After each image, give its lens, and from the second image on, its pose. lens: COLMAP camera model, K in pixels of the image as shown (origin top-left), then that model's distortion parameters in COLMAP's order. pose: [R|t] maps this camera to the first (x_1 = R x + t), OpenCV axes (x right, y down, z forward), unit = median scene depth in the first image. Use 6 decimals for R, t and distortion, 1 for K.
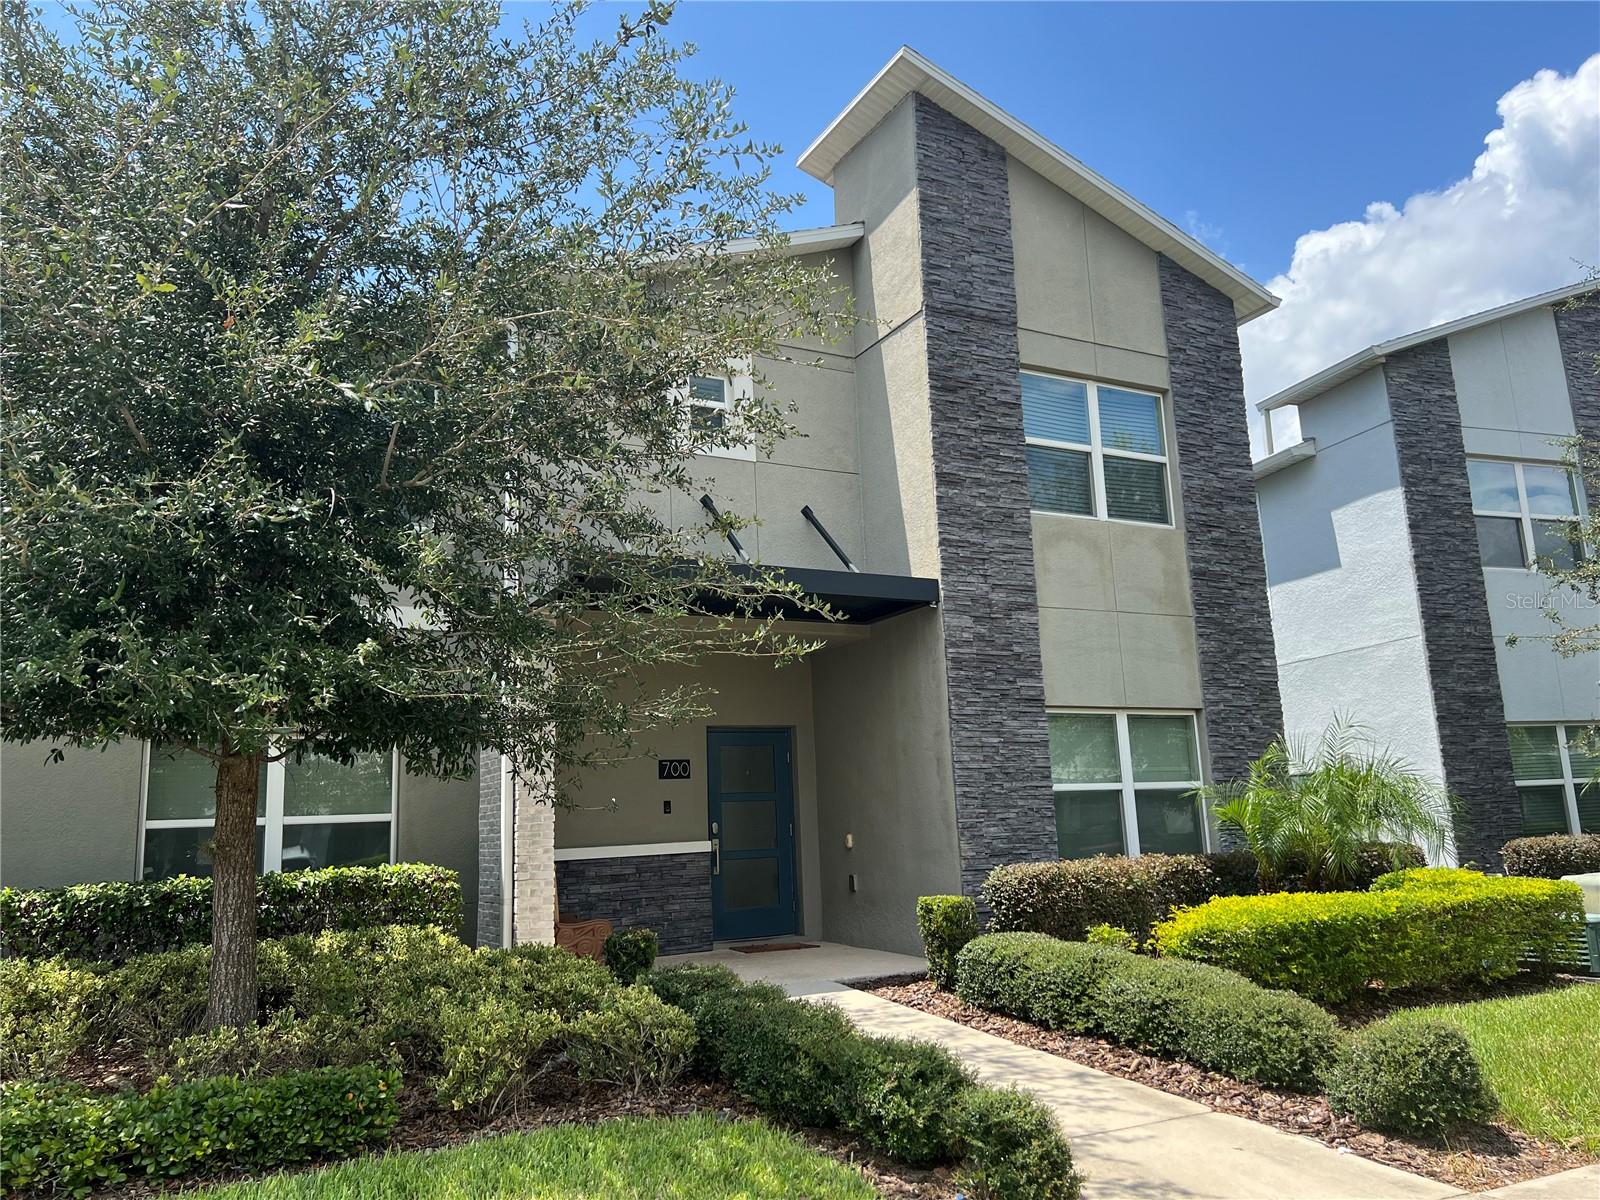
lens RADIAL K [[1181.5, 0, 800.0], [0, 1181.5, 600.0], [0, 0, 1]] dist [0.053007, -0.006108]
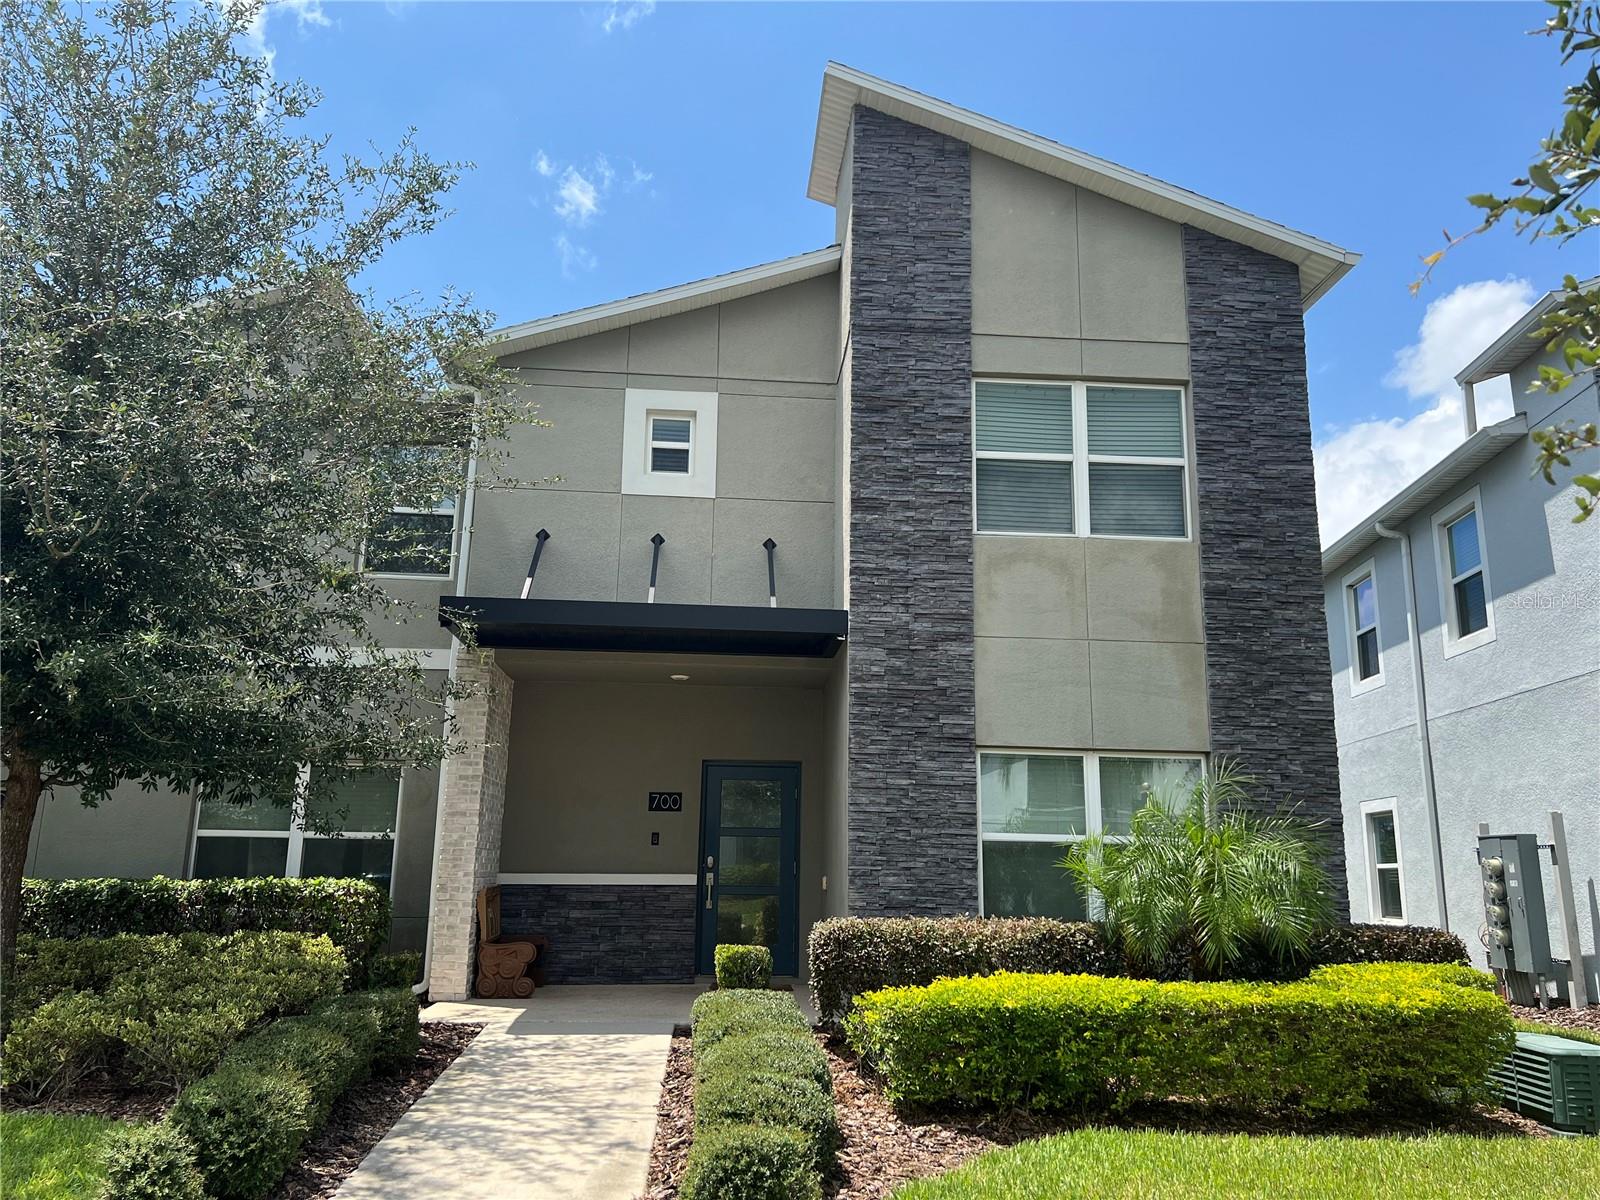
lens RADIAL K [[1181.5, 0, 800.0], [0, 1181.5, 600.0], [0, 0, 1]] dist [0.053007, -0.006108]
pose [[0.916176, -0.033625, -0.399364, 0.427468], [0.024411, 0.999306, -0.028139, -0.000175], [0.400033, 0.016031, 0.916361, 0.105691]]
